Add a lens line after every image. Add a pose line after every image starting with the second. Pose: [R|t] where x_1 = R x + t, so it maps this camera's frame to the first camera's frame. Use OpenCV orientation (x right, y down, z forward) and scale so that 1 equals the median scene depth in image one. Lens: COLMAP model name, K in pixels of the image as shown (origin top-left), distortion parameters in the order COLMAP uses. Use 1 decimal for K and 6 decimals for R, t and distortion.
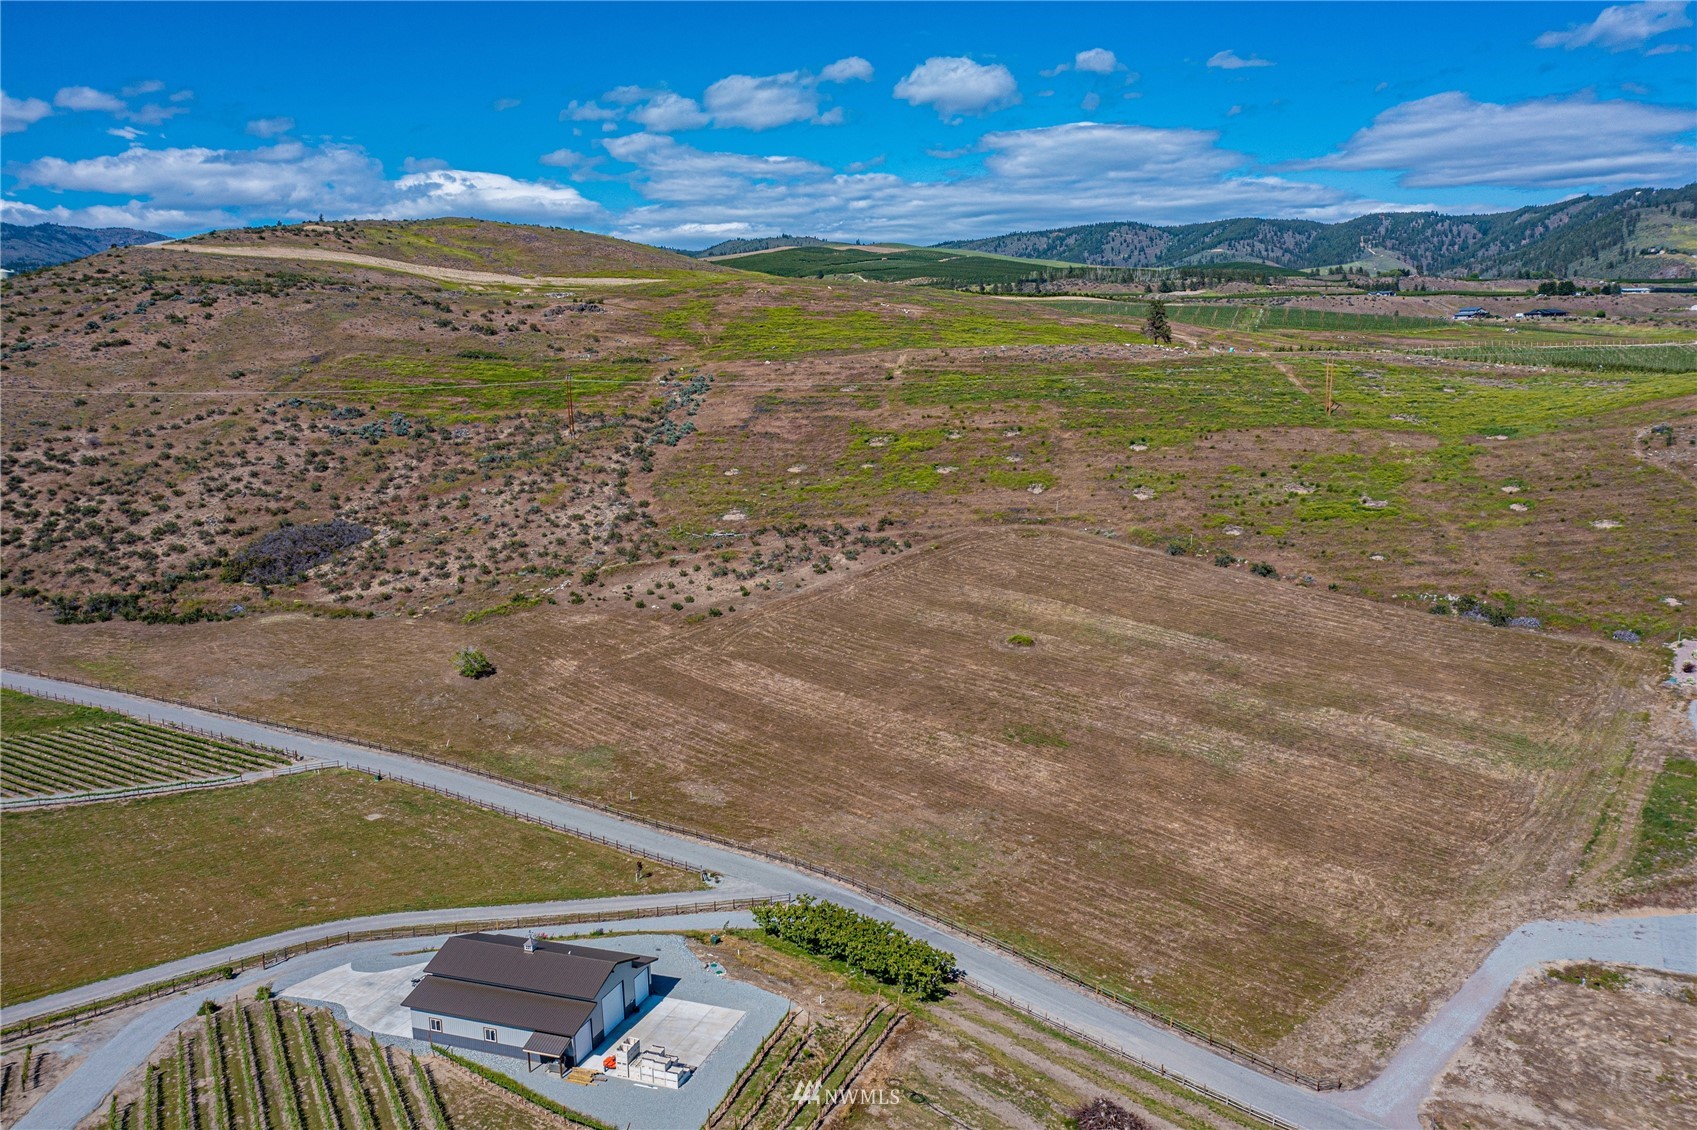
lens RADIAL K [[1330.8, 0, 850.9], [0, 1330.8, 572.0], [0, 0, 1]] dist [-0.019866, 0.011017]
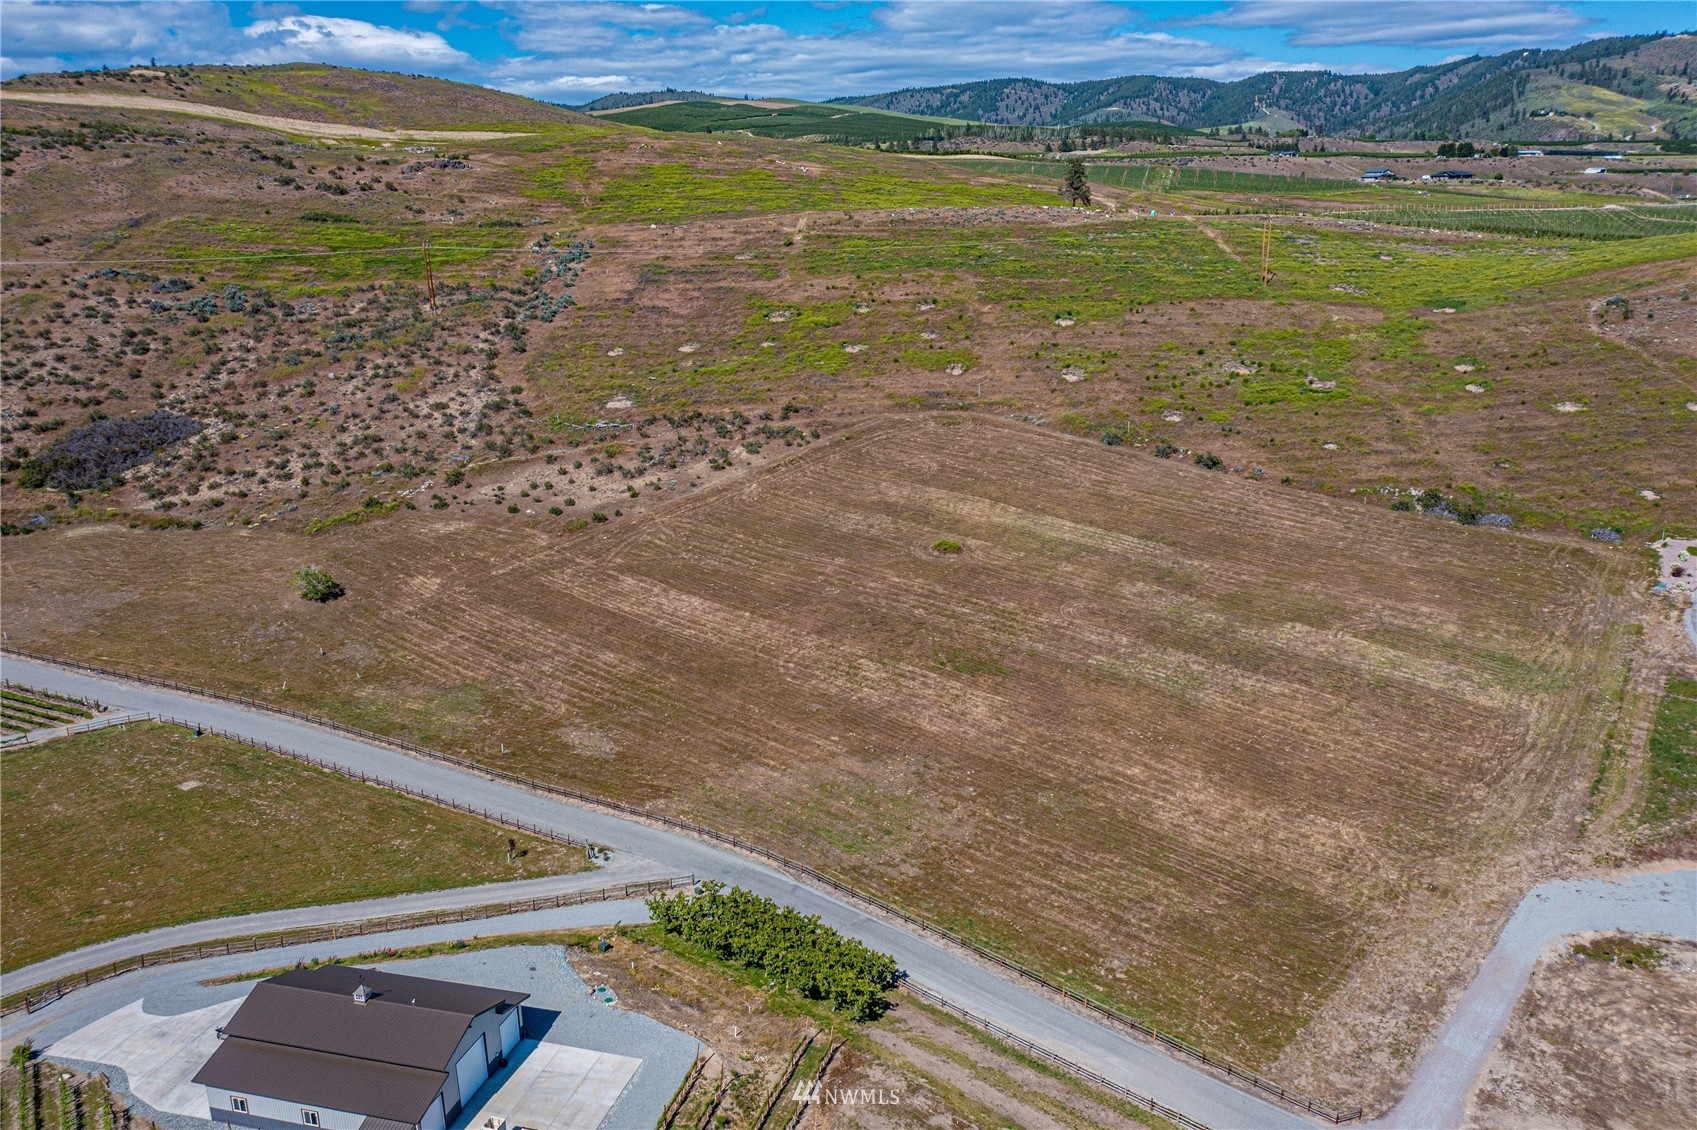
lens RADIAL K [[1330.8, 0, 850.9], [0, 1330.8, 572.0], [0, 0, 1]] dist [-0.019866, 0.011017]
pose [[0.996812, -0.018691, 0.077564, -0.005082], [0.010888, 0.994944, 0.099837, -0.019310], [-0.079038, -0.098674, 0.991976, 0.108729]]
